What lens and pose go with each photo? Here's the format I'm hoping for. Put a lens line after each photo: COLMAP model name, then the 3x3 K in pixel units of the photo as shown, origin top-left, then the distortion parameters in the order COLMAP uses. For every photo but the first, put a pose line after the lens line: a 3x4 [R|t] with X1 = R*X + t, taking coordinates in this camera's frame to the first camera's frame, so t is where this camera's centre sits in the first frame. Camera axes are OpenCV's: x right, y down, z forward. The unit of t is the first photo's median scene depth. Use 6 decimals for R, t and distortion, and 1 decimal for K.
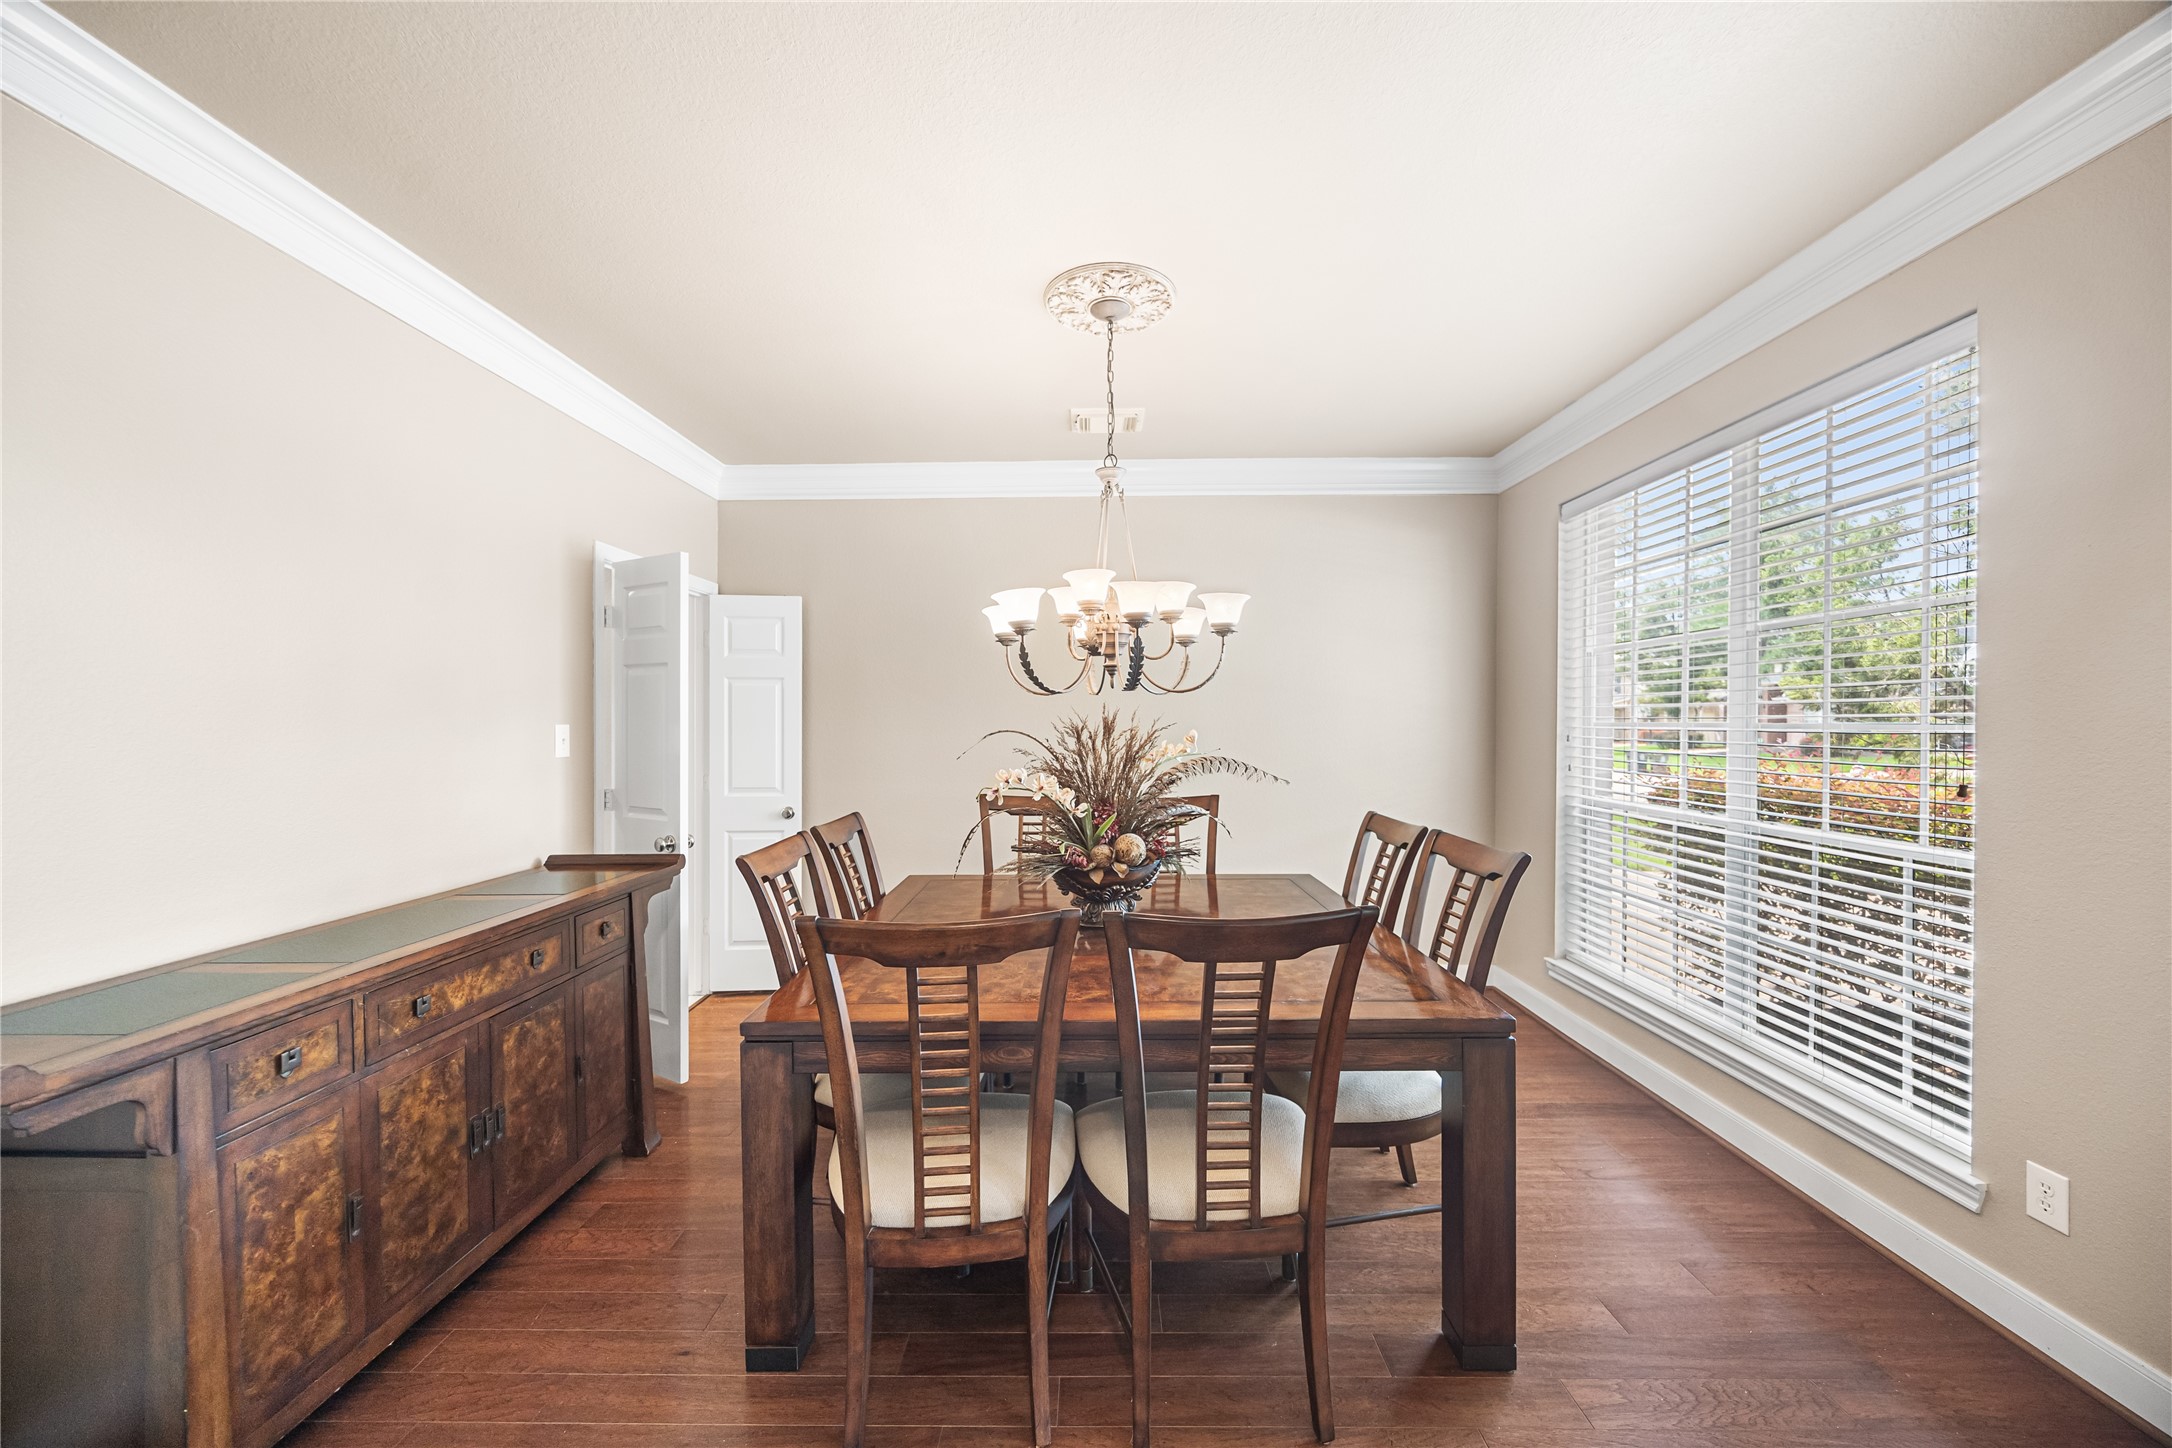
lens RADIAL K [[837.1, 0, 1088.3], [0, 837.1, 722.3], [0, 0, 1]] dist [-0.003422, -0.000097]
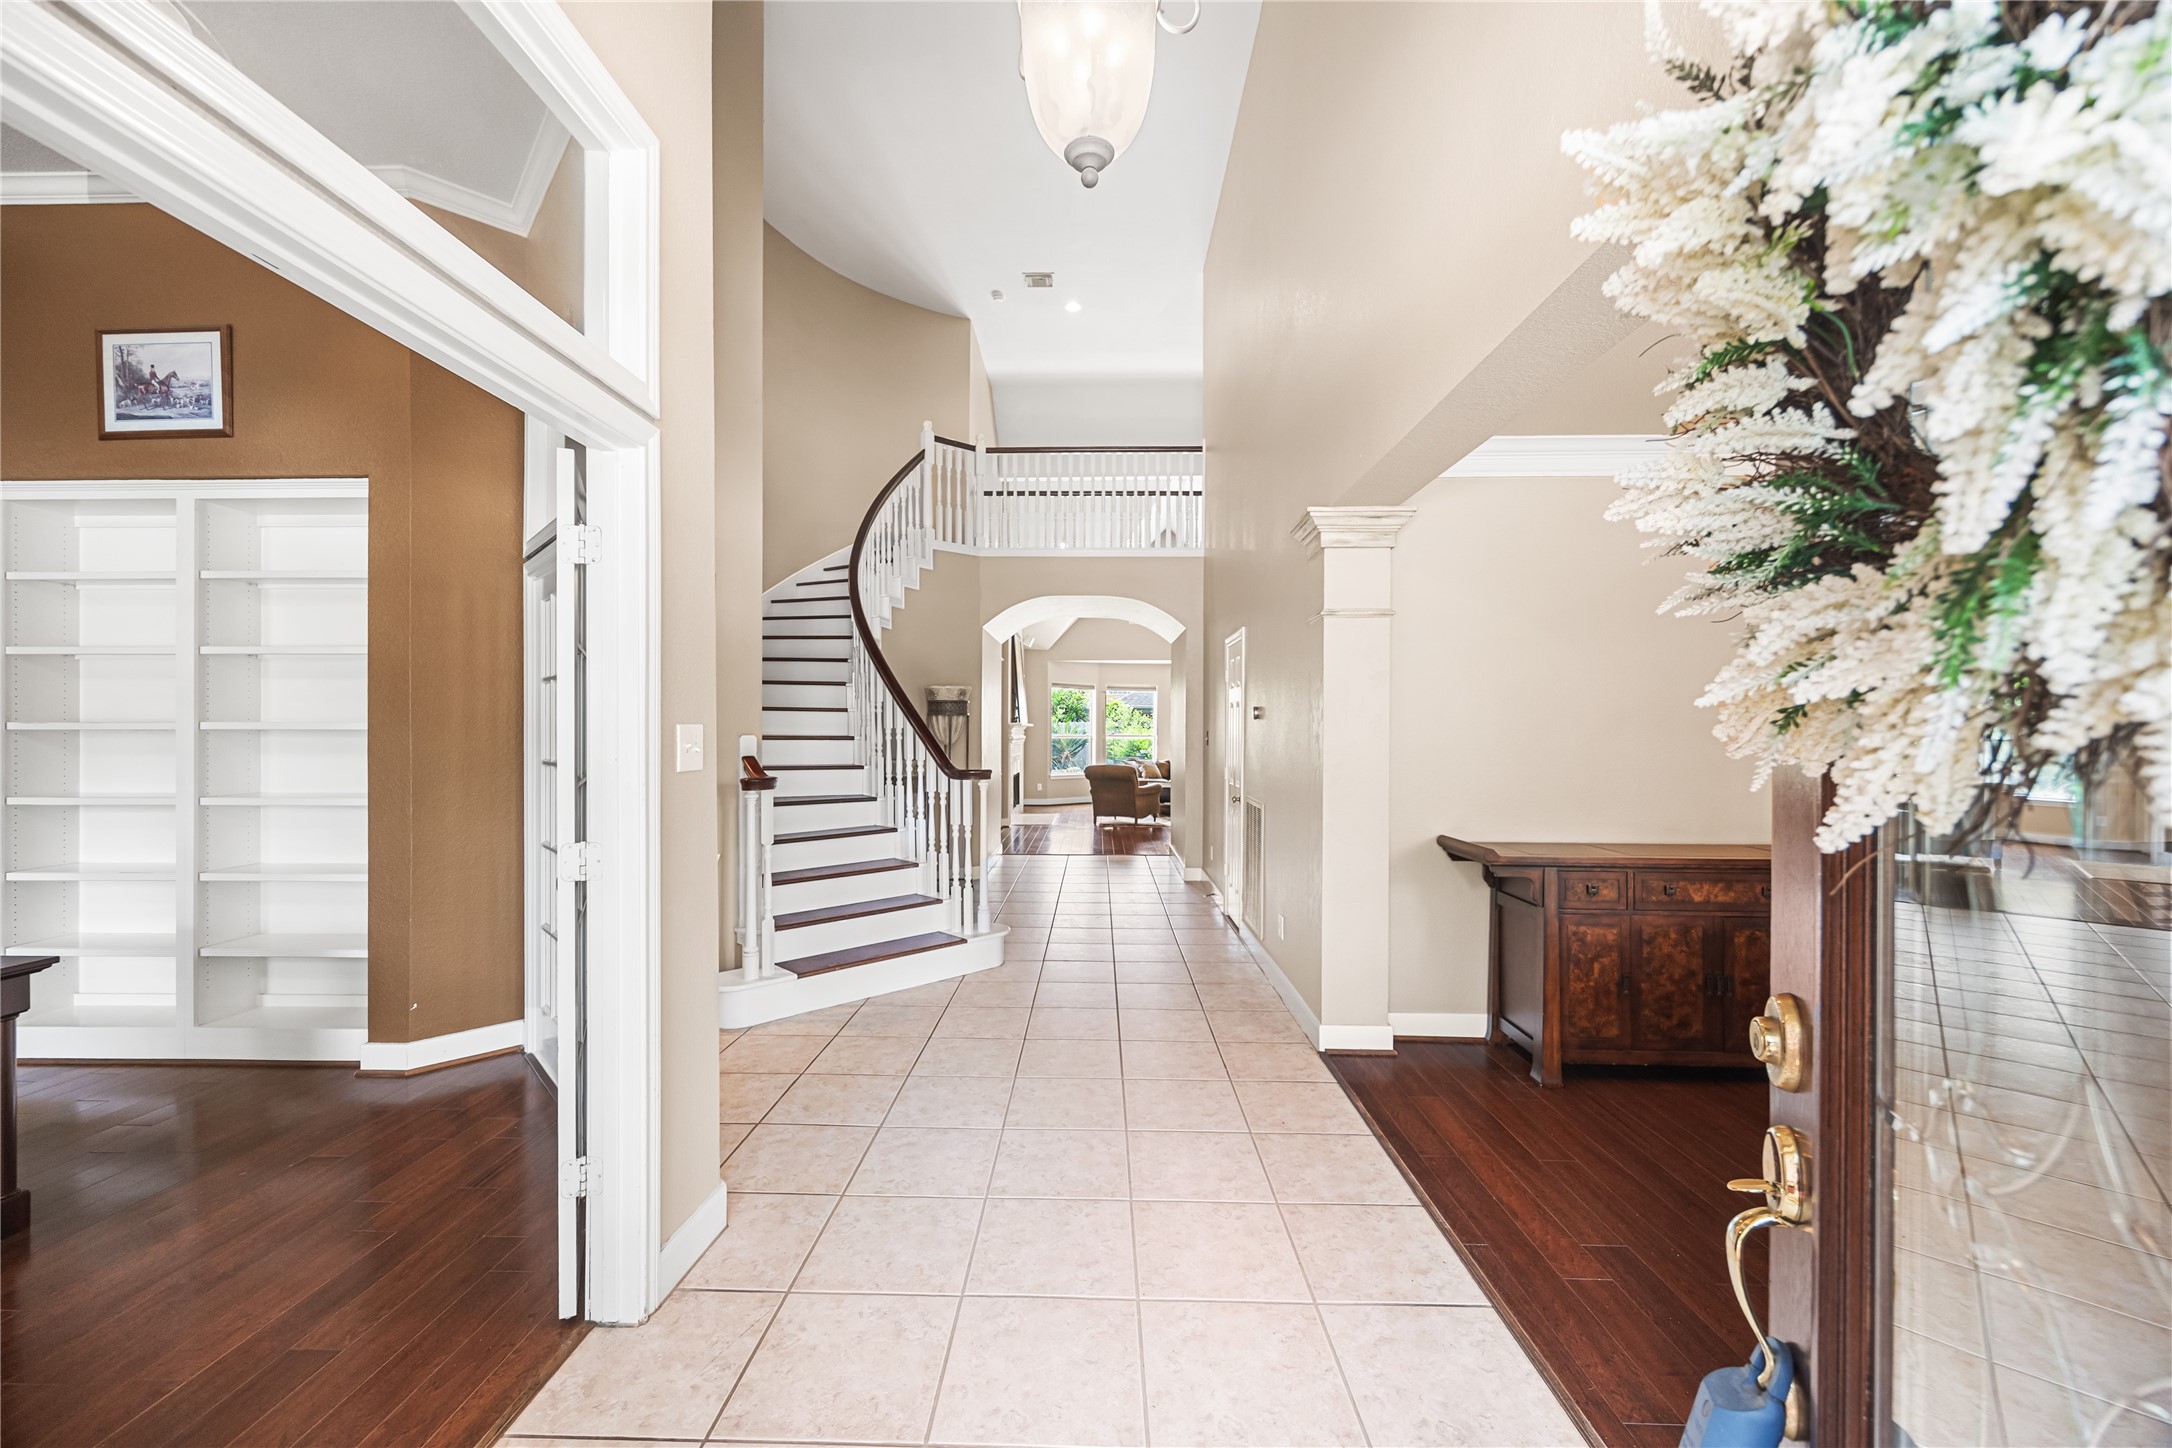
lens RADIAL K [[837.1, 0, 1084.3], [0, 837.1, 730.3], [0, 0, 1]] dist [-0.003422, -0.000097]
pose [[-0.002071, 0.003104, -0.999993, 1.051244], [-0.014142, 0.999895, 0.003133, 0.012744], [0.999898, 0.014148, -0.002027, -0.263795]]
